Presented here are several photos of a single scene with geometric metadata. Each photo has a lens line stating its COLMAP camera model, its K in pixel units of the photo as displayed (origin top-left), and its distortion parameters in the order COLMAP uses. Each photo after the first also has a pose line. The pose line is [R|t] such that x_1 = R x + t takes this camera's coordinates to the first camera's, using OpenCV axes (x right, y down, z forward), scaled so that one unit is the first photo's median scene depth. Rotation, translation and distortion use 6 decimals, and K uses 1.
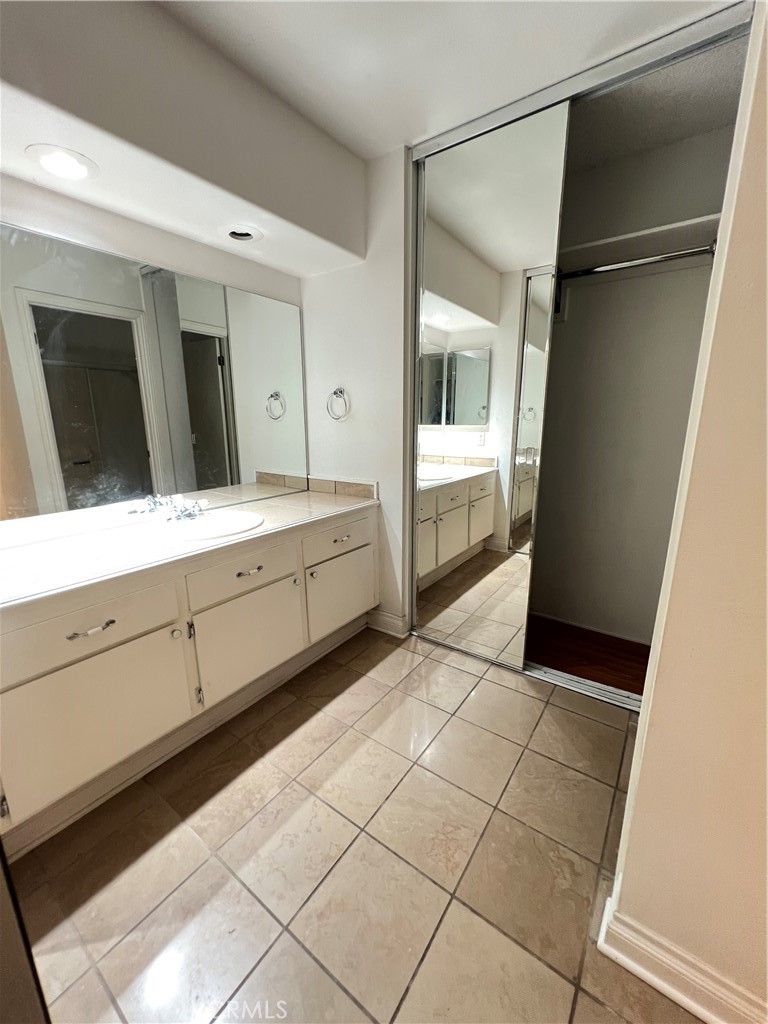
lens RADIAL K [[412.6, 0, 384.0], [0, 412.6, 512.0], [0, 0, 1]] dist [-0.001339, 0.000180]
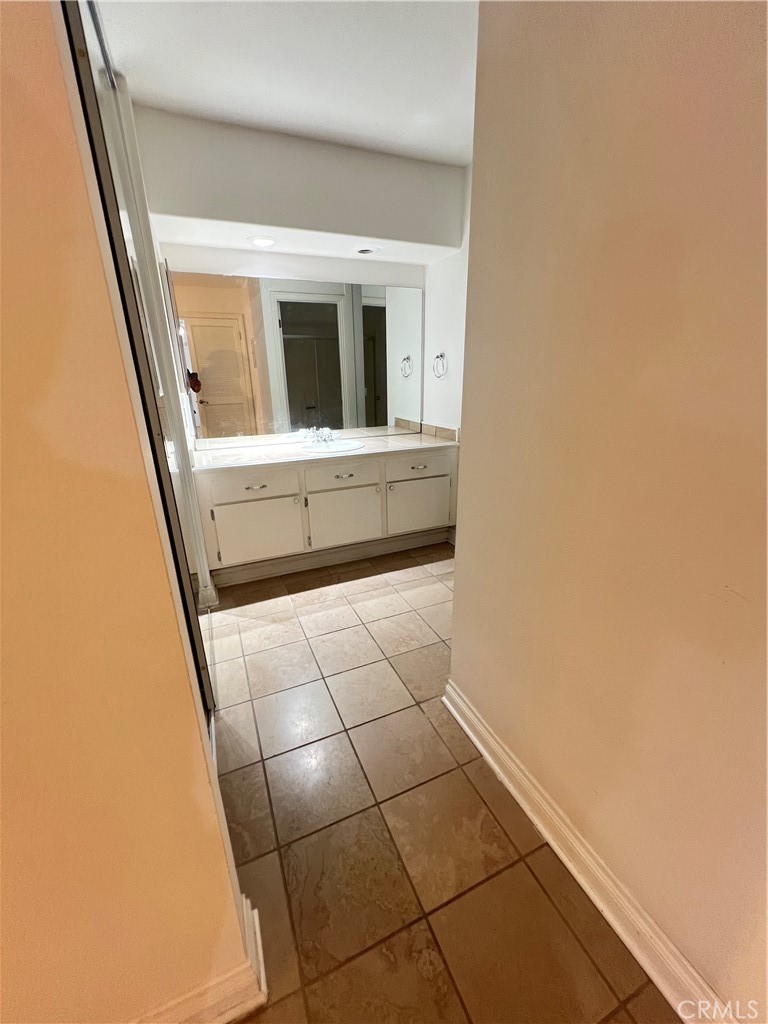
lens RADIAL K [[412.6, 0, 384.0], [0, 412.6, 512.0], [0, 0, 1]] dist [-0.001339, 0.000180]
pose [[0.861475, 0.154387, -0.483761, 0.507276], [-0.100820, 0.985698, 0.135036, 0.039478], [0.497690, -0.067557, 0.864720, -0.275692]]
